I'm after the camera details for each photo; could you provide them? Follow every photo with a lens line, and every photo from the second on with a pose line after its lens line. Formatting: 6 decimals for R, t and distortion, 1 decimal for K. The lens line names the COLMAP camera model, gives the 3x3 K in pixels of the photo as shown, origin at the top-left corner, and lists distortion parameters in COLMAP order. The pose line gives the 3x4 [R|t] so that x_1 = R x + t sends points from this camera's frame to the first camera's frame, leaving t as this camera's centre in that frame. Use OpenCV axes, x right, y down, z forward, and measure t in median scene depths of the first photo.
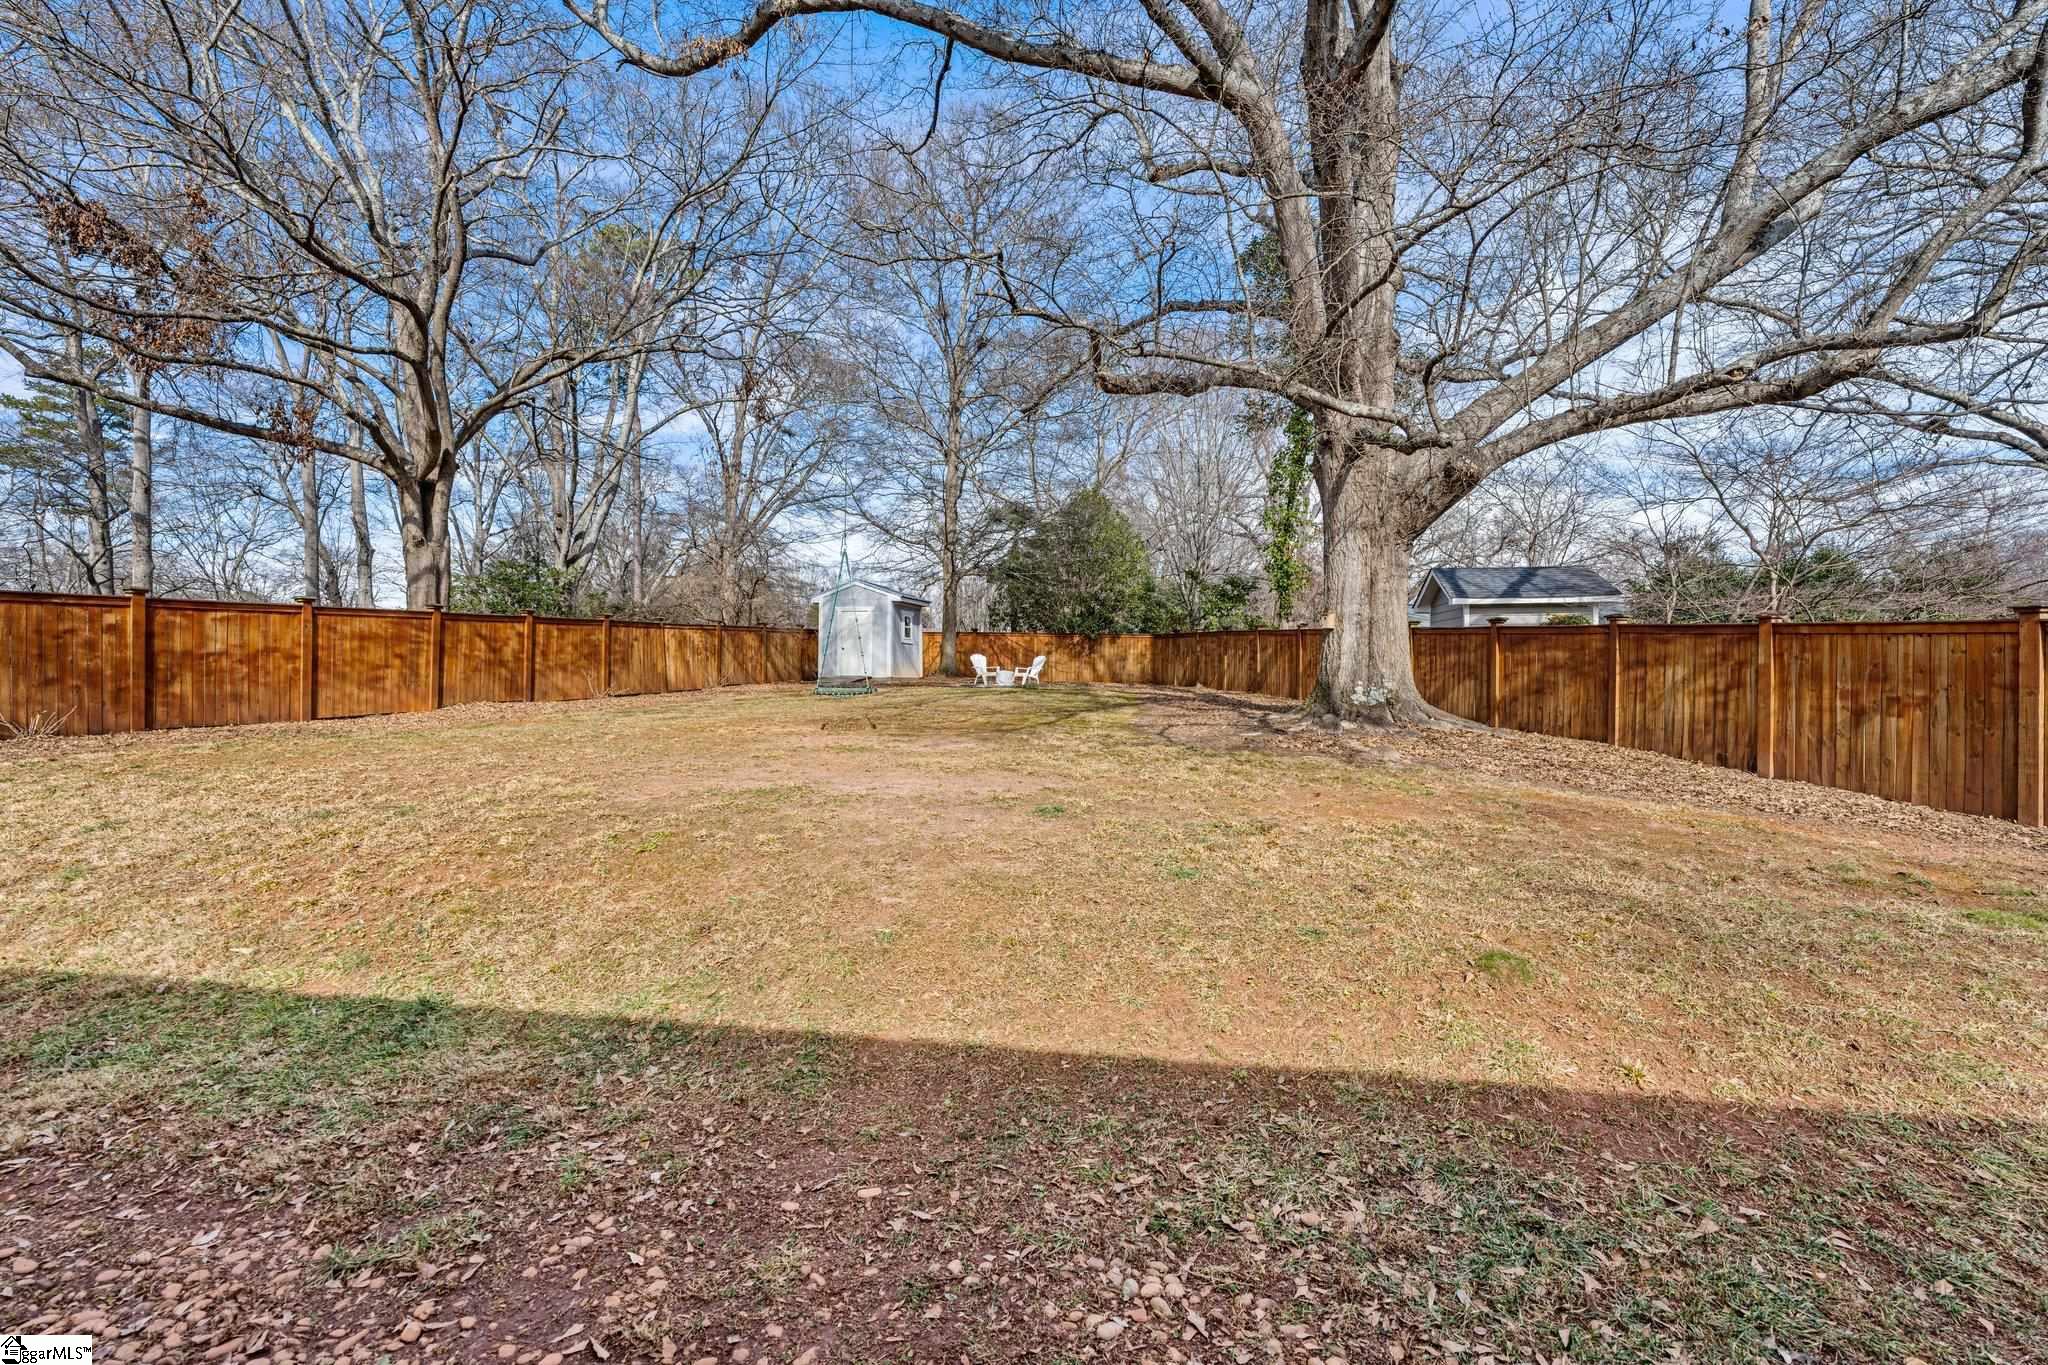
lens RADIAL K [[922.8, 0, 1024.0], [0, 922.8, 682.5], [0, 0, 1]] dist [-0.001843, -0.000106]
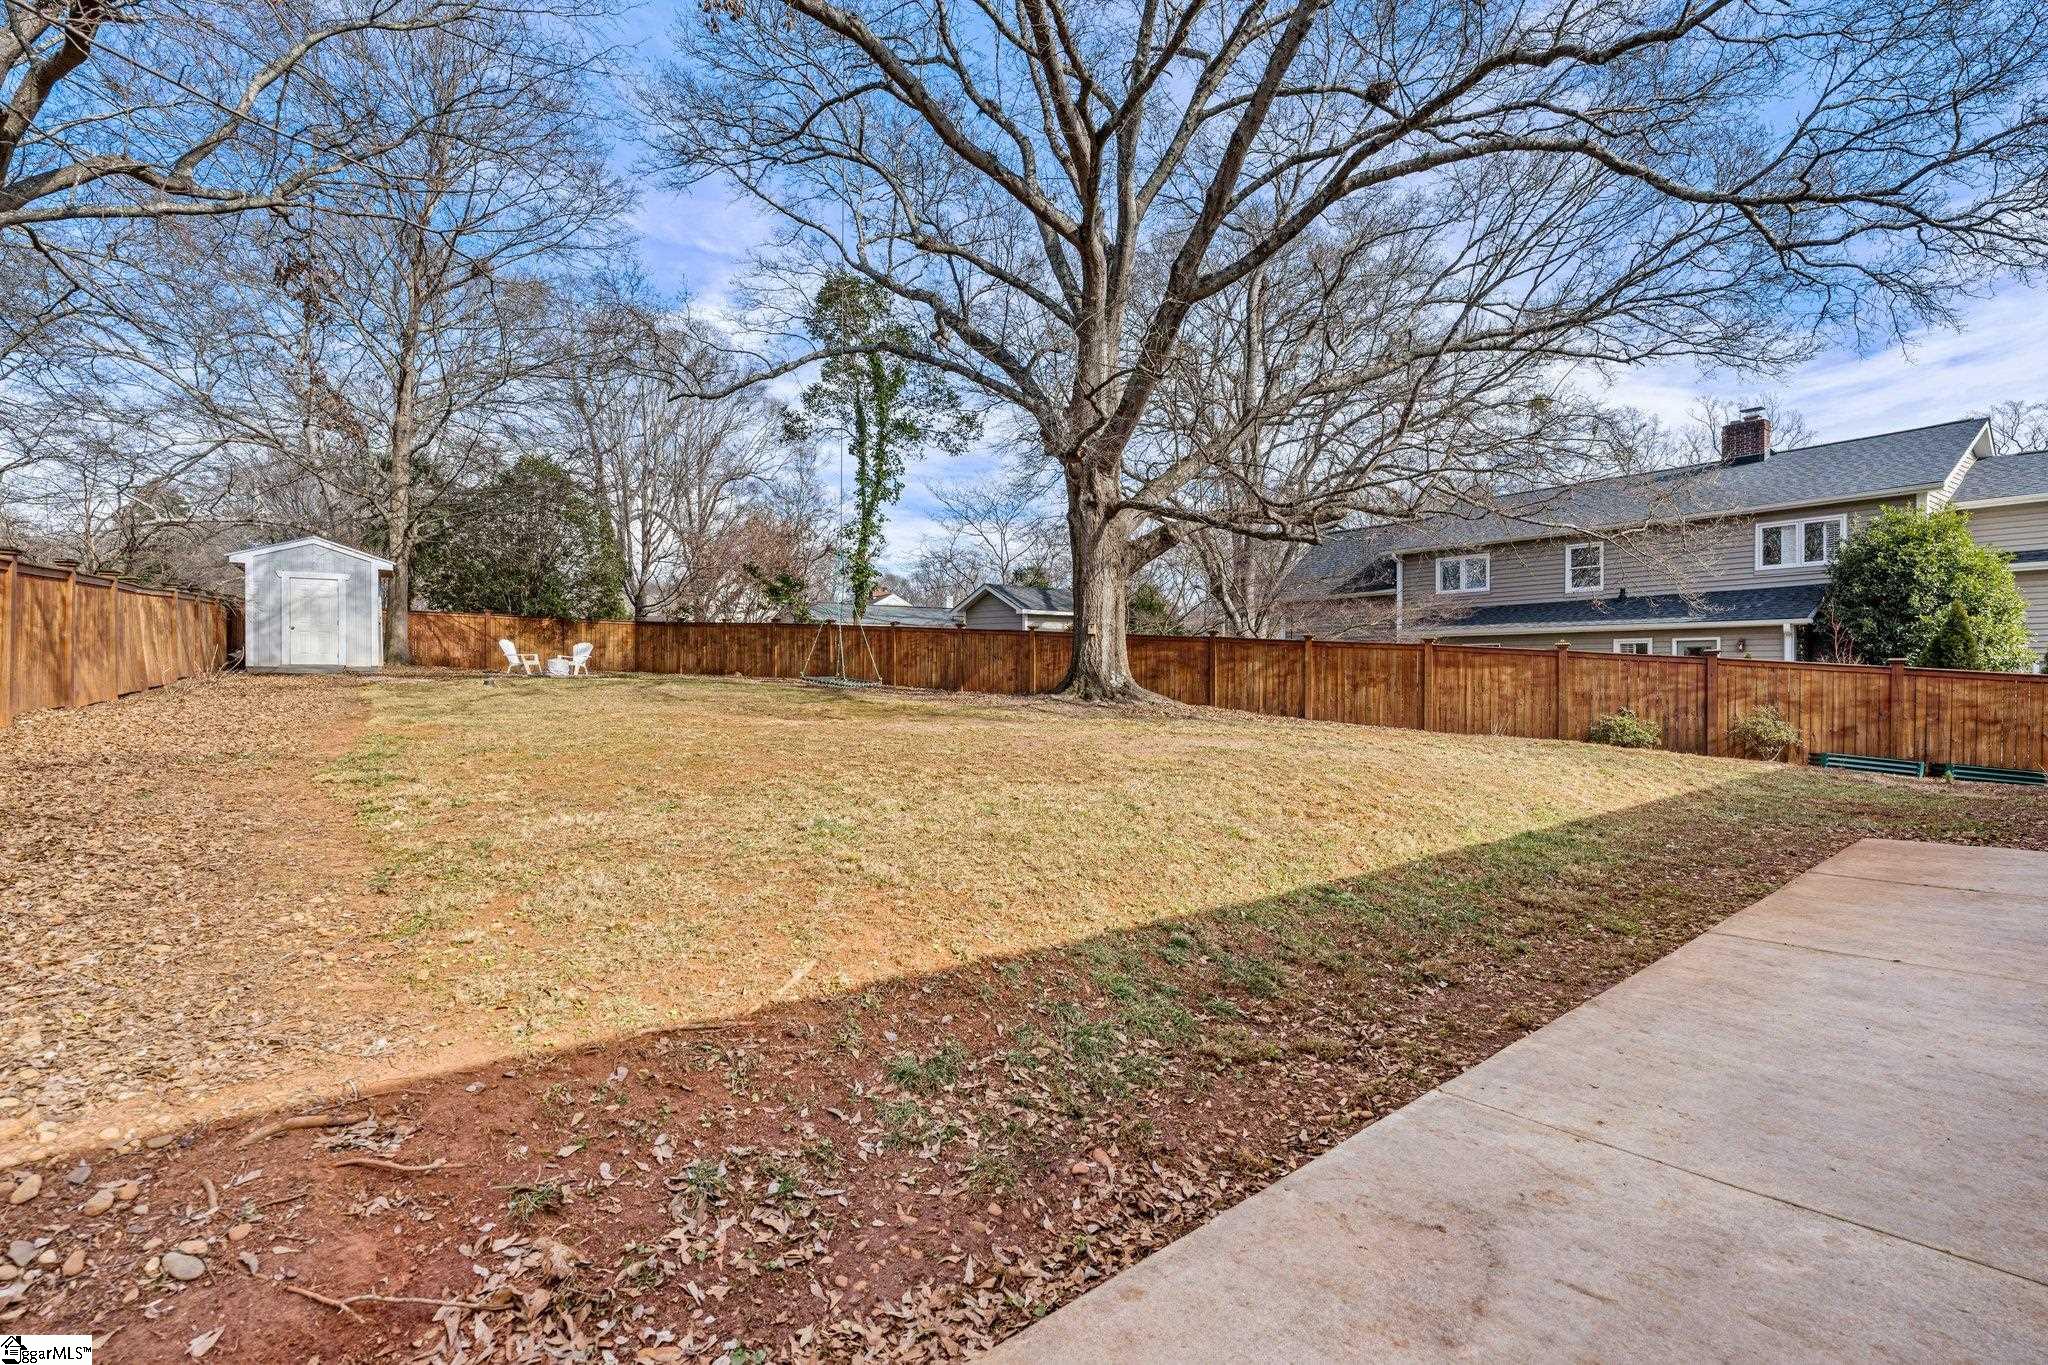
lens RADIAL K [[922.8, 0, 1024.0], [0, 922.8, 682.5], [0, 0, 1]] dist [-0.001843, -0.000106]
pose [[0.618423, -0.017769, 0.785644, -0.419846], [0.004796, 0.999811, 0.018837, -0.005809], [-0.785831, -0.007882, 0.618391, 0.105420]]
